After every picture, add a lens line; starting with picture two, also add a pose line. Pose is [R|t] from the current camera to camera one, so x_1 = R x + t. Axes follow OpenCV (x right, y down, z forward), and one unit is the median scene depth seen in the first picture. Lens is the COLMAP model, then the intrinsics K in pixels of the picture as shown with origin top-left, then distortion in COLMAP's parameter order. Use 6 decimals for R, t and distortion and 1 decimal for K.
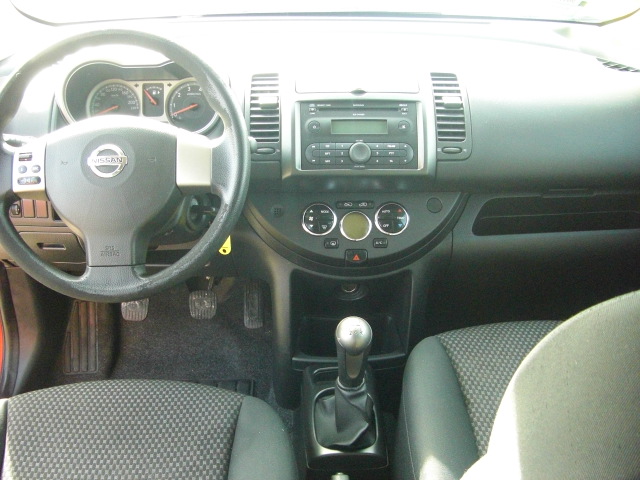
lens RADIAL K [[737.0, 0, 320.0], [0, 737.0, 235.9], [0, 0, 1]] dist [-0.152046, 0.000000]
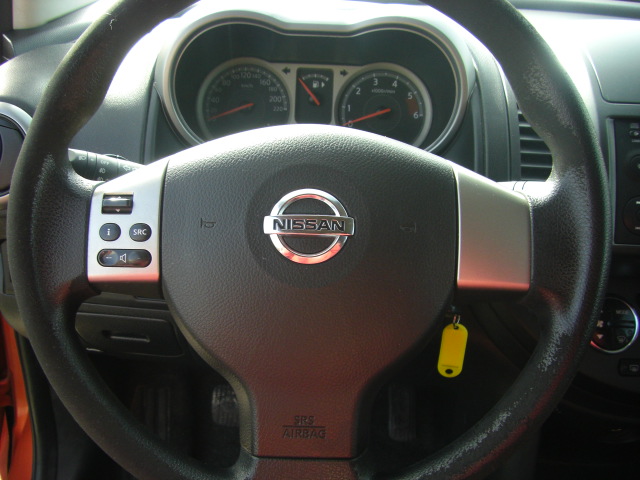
lens RADIAL K [[737.0, 0, 323.3], [0, 737.0, 254.9], [0, 0, 1]] dist [-0.152046, 0.000000]
pose [[0.998619, 0.049882, -0.016495, -0.229000], [-0.049654, 0.998669, 0.013944, -0.076700], [0.017169, -0.013106, 0.999767, 0.457019]]
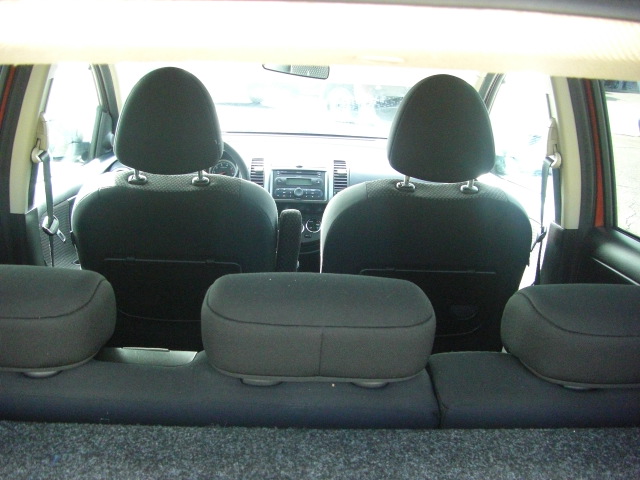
lens RADIAL K [[709.7, 0, 320.6], [0, 709.7, 241.0], [0, 0, 1]] dist [-0.186707, 0.000000]
pose [[0.999206, 0.030245, 0.025936, 0.068330], [-0.025634, 0.986347, -0.162672, 0.377392], [-0.030501, 0.161878, 0.986339, -1.096849]]
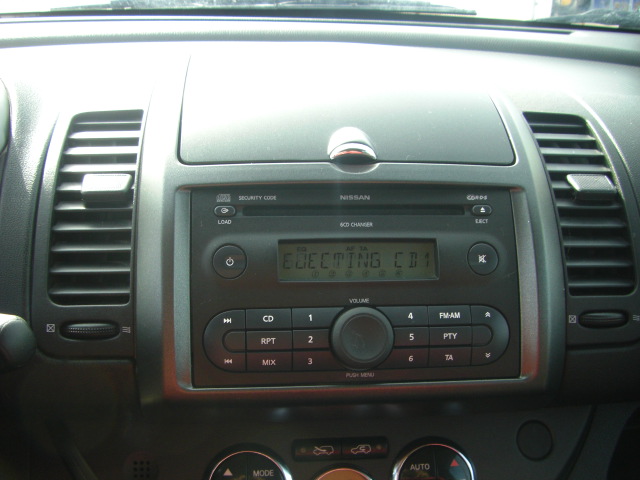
lens RADIAL K [[738.5, 0, 317.1], [0, 738.5, 237.1], [0, 0, 1]] dist [-0.165900, 0.000000]
pose [[0.997790, -0.002227, 0.066403, 0.010245], [0.007240, 0.997131, -0.075354, -0.131747], [-0.066044, 0.075668, 0.994943, 0.642350]]
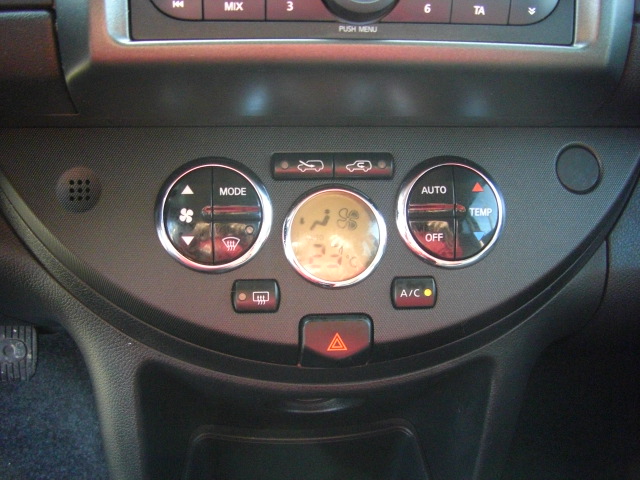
lens RADIAL K [[737.0, 0, 313.9], [0, 737.0, 245.0], [0, 0, 1]] dist [-0.152046, 0.000000]
pose [[0.998359, -0.003782, 0.057137, 0.023270], [-0.003173, 0.992630, 0.121140, -0.049378], [-0.057174, -0.121123, 0.990990, 0.732081]]
